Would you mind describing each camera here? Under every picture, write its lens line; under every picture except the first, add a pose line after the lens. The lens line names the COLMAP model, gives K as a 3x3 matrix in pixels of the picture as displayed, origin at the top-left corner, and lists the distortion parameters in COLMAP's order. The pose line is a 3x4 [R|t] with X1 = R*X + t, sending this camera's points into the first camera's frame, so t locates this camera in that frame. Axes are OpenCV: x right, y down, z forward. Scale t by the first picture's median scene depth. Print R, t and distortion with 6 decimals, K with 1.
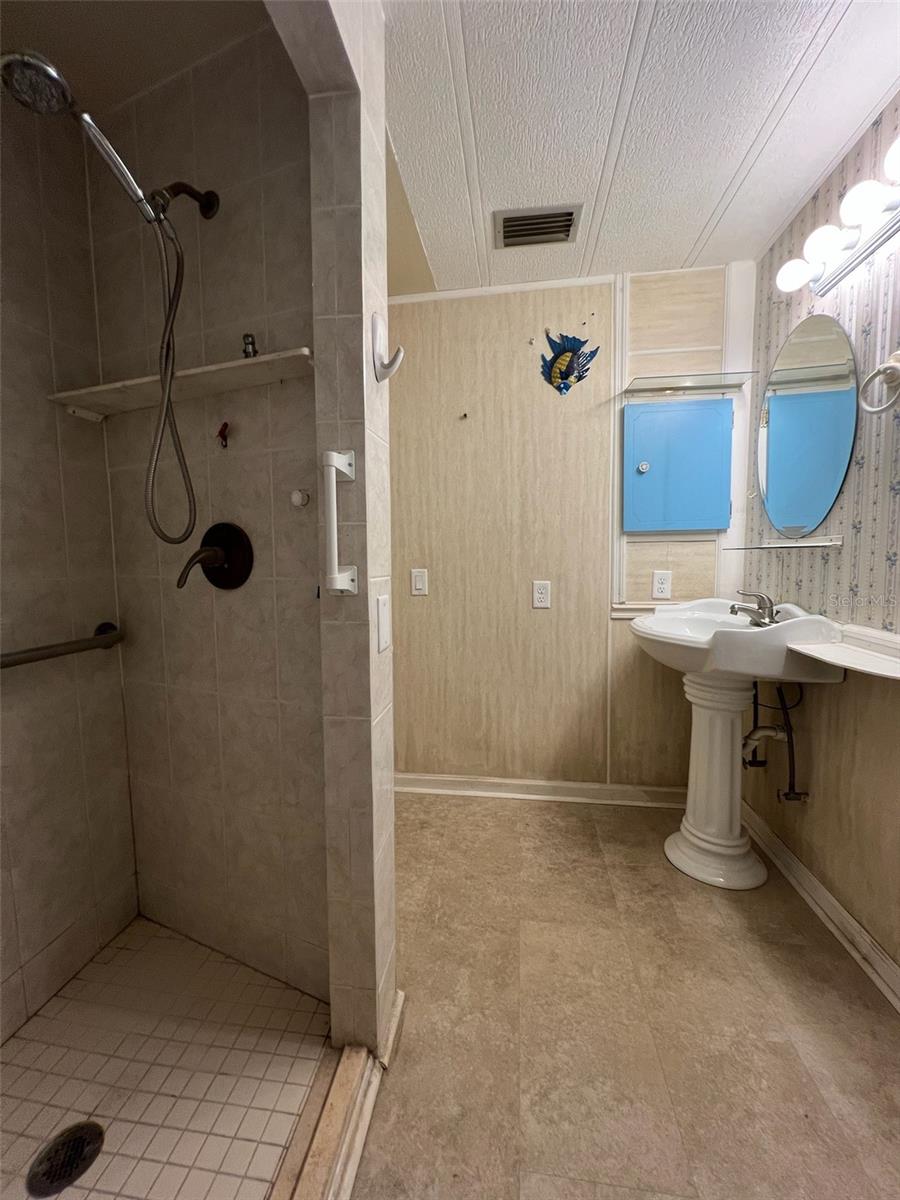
lens RADIAL K [[479.1, 0, 452.3], [0, 479.1, 595.7], [0, 0, 1]] dist [-0.001193, 0.000445]
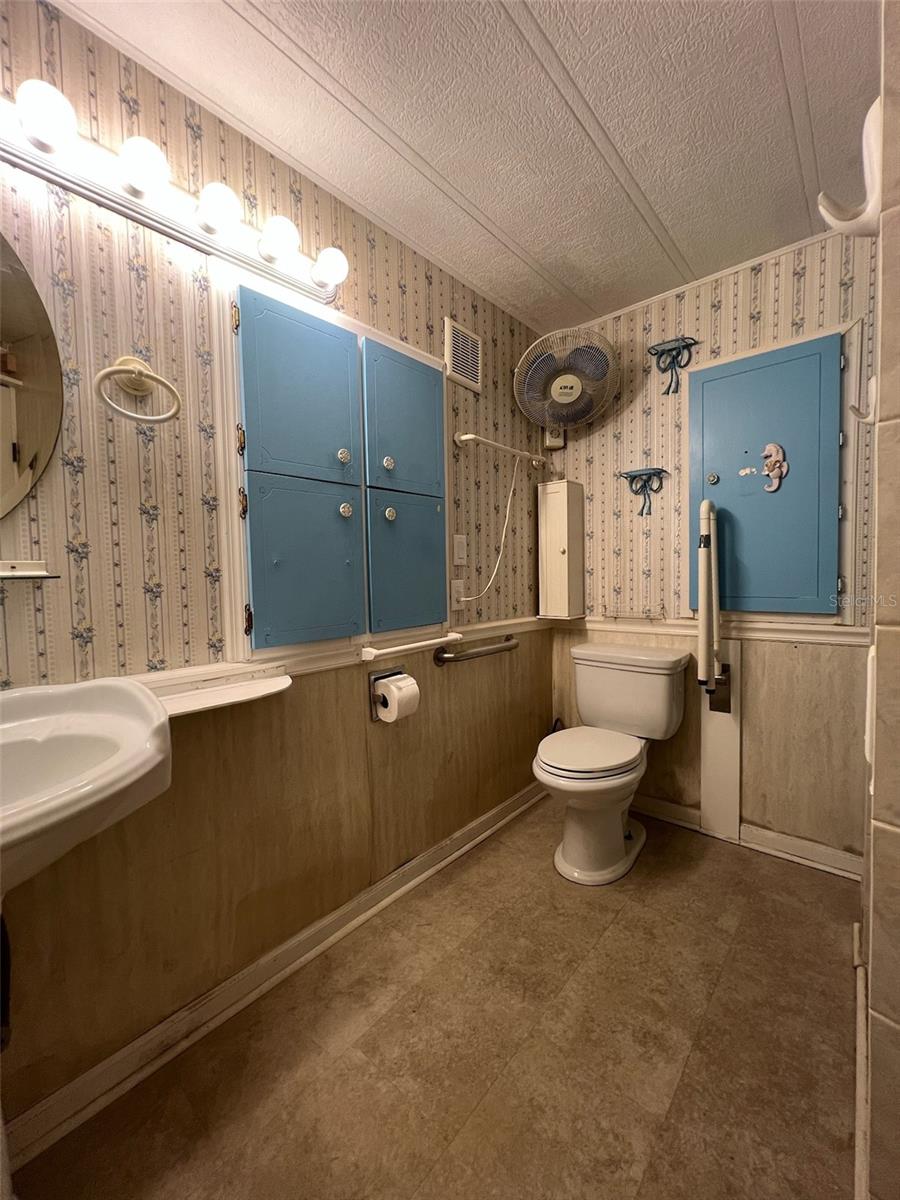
lens RADIAL K [[479.1, 0, 451.0], [0, 479.1, 592.6], [0, 0, 1]] dist [-0.001193, 0.000445]
pose [[-0.834544, 0.003055, 0.550933, -0.049653], [0.073840, 0.991583, 0.106354, -0.138219], [-0.545971, 0.129438, -0.827745, 1.556111]]
